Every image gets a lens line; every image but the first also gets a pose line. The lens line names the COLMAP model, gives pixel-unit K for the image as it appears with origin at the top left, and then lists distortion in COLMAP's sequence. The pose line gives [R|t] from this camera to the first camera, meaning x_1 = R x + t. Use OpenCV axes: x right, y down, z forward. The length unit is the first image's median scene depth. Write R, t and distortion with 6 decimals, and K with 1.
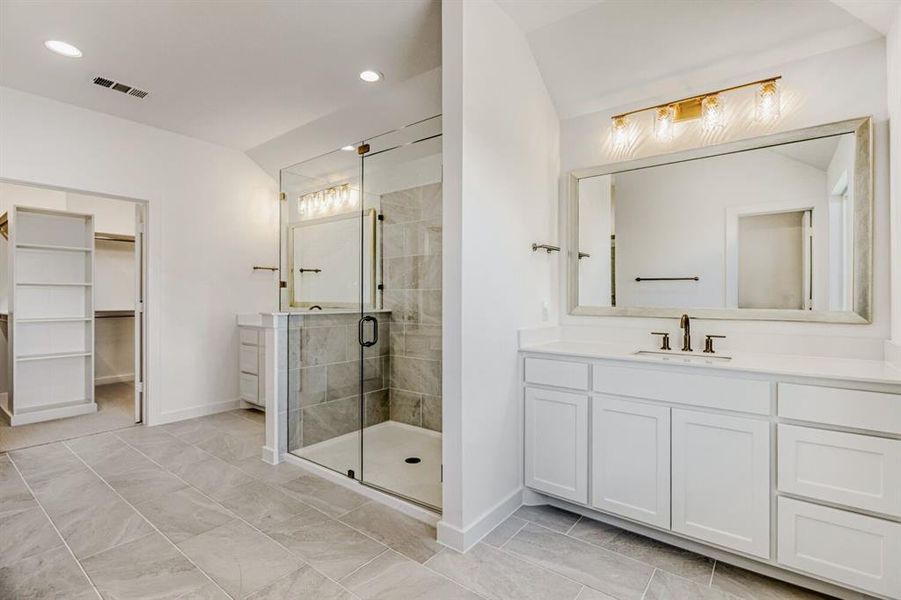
lens RADIAL K [[416.9, 0, 457.0], [0, 416.9, 298.0], [0, 0, 1]] dist [-0.001385, -0.000782]
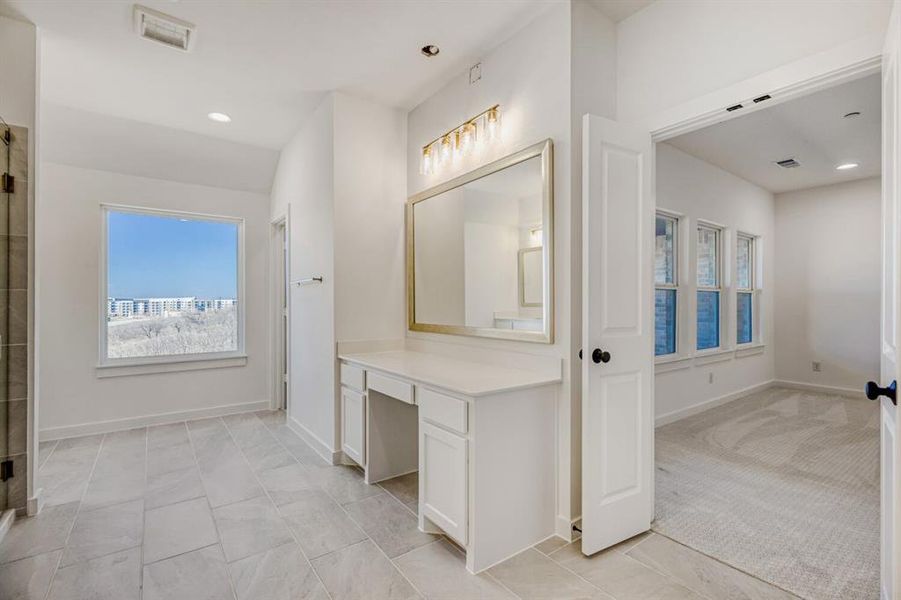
lens RADIAL K [[409.3, 0, 458.3], [0, 409.3, 302.8], [0, 0, 1]] dist [0.001565, -0.000175]
pose [[-0.960325, -0.006695, 0.278802, -0.268341], [-0.005138, 0.999967, 0.006316, -0.001306], [-0.278835, 0.004633, -0.960328, 0.321281]]
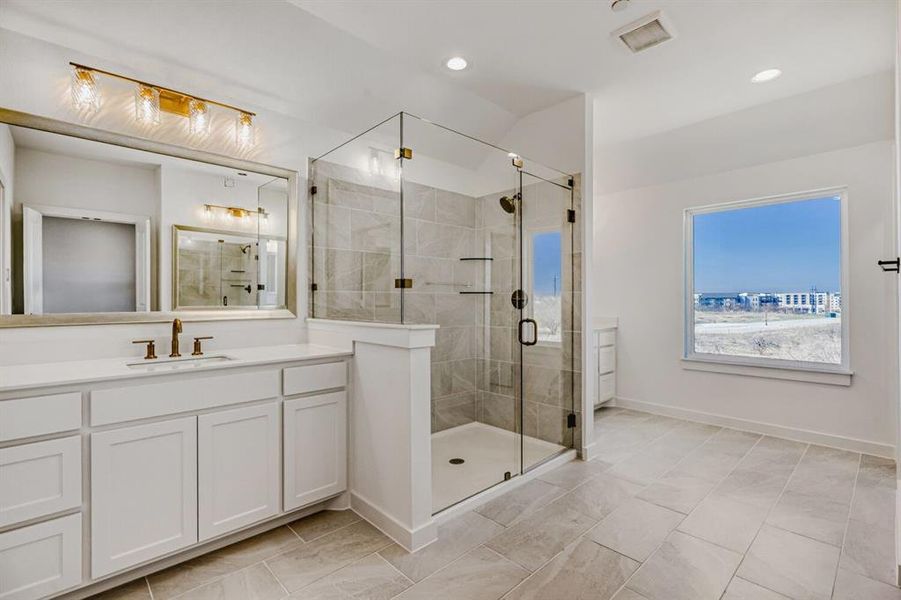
lens RADIAL K [[416.9, 0, 457.0], [0, 416.9, 298.0], [0, 0, 1]] dist [-0.001385, -0.000782]
pose [[0.172446, -0.003810, 0.985012, -0.296328], [0.009833, 0.999949, 0.002146, -0.002583], [-0.984970, 0.009315, 0.172475, 0.220588]]
